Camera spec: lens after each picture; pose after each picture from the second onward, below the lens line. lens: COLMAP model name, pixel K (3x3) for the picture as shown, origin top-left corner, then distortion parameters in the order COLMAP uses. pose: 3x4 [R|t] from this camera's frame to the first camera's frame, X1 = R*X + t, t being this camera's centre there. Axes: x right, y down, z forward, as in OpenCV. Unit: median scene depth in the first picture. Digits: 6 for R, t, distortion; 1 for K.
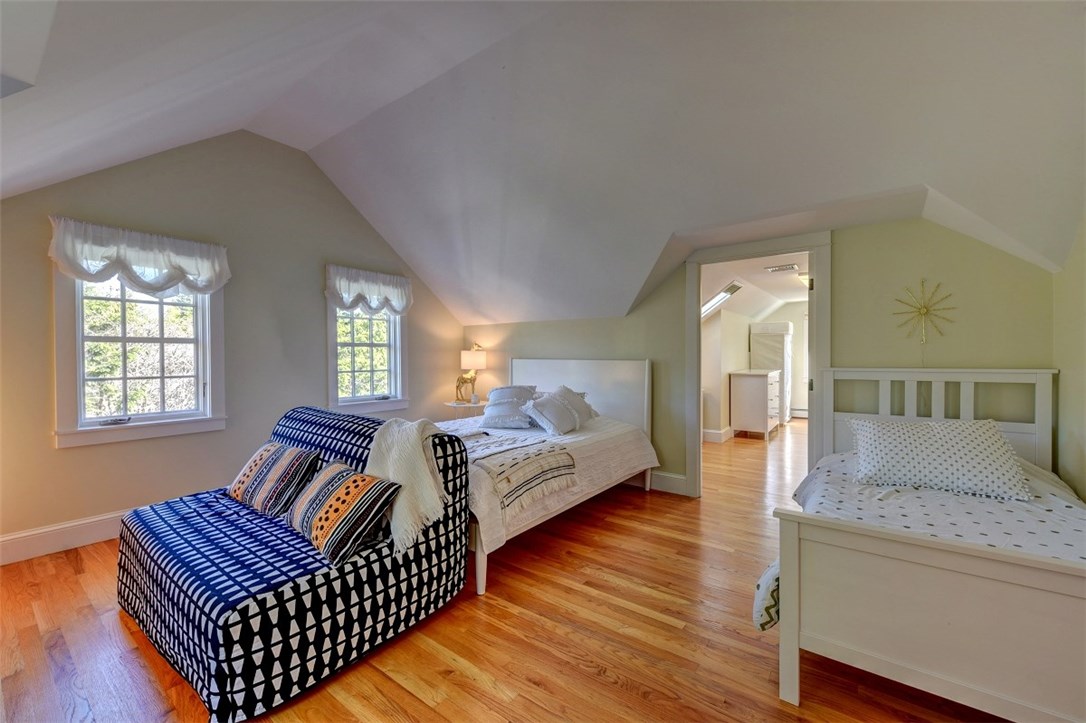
lens RADIAL K [[431.0, 0, 547.1], [0, 431.0, 366.0], [0, 0, 1]] dist [0.000194, -0.000359]
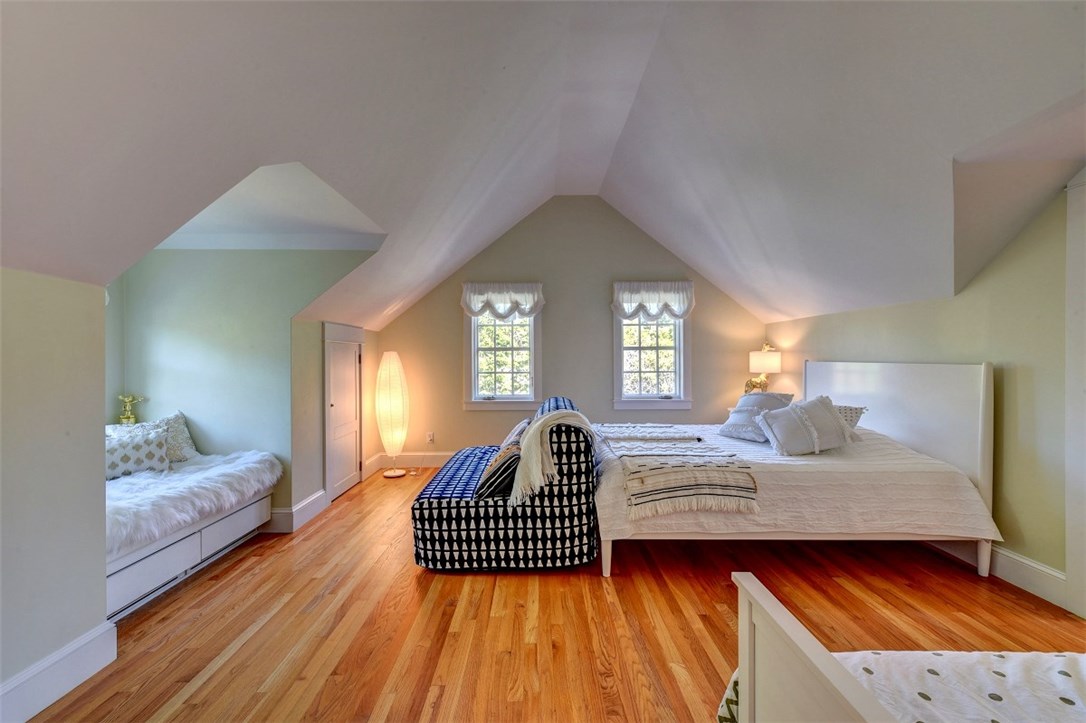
lens RADIAL K [[441.7, 0, 537.8], [0, 441.7, 365.3], [0, 0, 1]] dist [0.004128, -0.000616]
pose [[0.583679, 0.010339, -0.811919, 0.508232], [-0.013032, 0.999909, 0.003365, -0.007905], [0.811880, 0.008617, 0.583761, 0.153888]]
